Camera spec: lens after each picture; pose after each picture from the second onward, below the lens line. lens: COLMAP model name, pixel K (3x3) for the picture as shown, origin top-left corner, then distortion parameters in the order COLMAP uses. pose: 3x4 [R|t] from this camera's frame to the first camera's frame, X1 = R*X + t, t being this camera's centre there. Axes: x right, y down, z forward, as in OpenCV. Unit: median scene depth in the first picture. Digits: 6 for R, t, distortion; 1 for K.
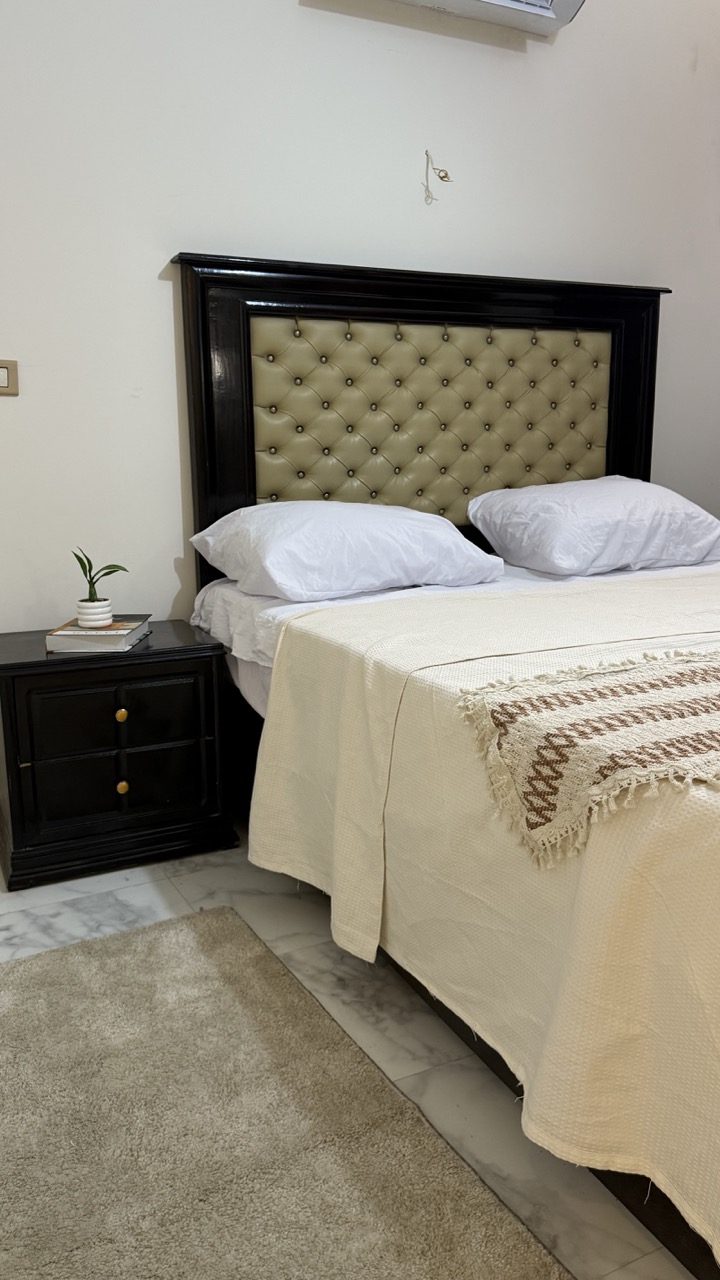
lens RADIAL K [[996.6, 0, 360.0], [0, 996.6, 640.0], [0, 0, 1]] dist [0.117267, -0.206057]
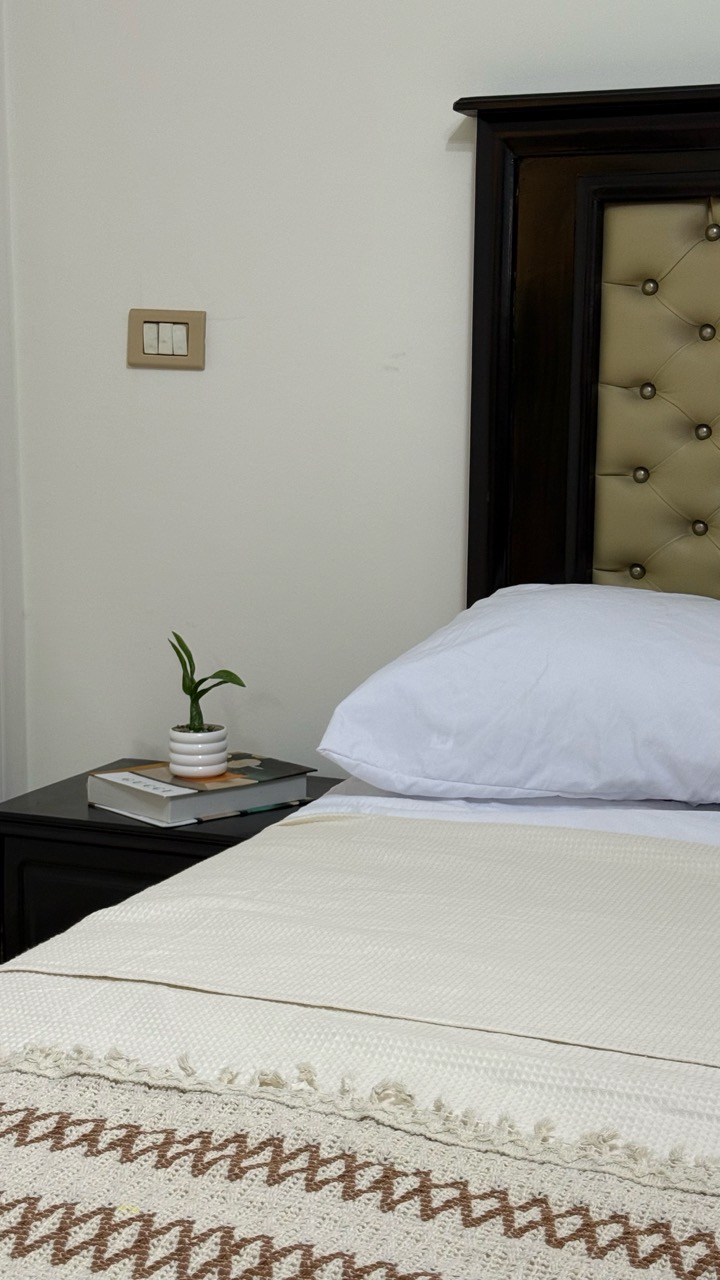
lens RADIAL K [[1766.6, 0, 360.0], [0, 1766.6, 640.0], [0, 0, 1]] dist [0.016662, 0.023686]
pose [[0.676389, 0.109679, -0.728333, 0.497132], [-0.163827, 0.986483, -0.003589, -0.097763], [0.718094, 0.121748, 0.685214, 0.379601]]
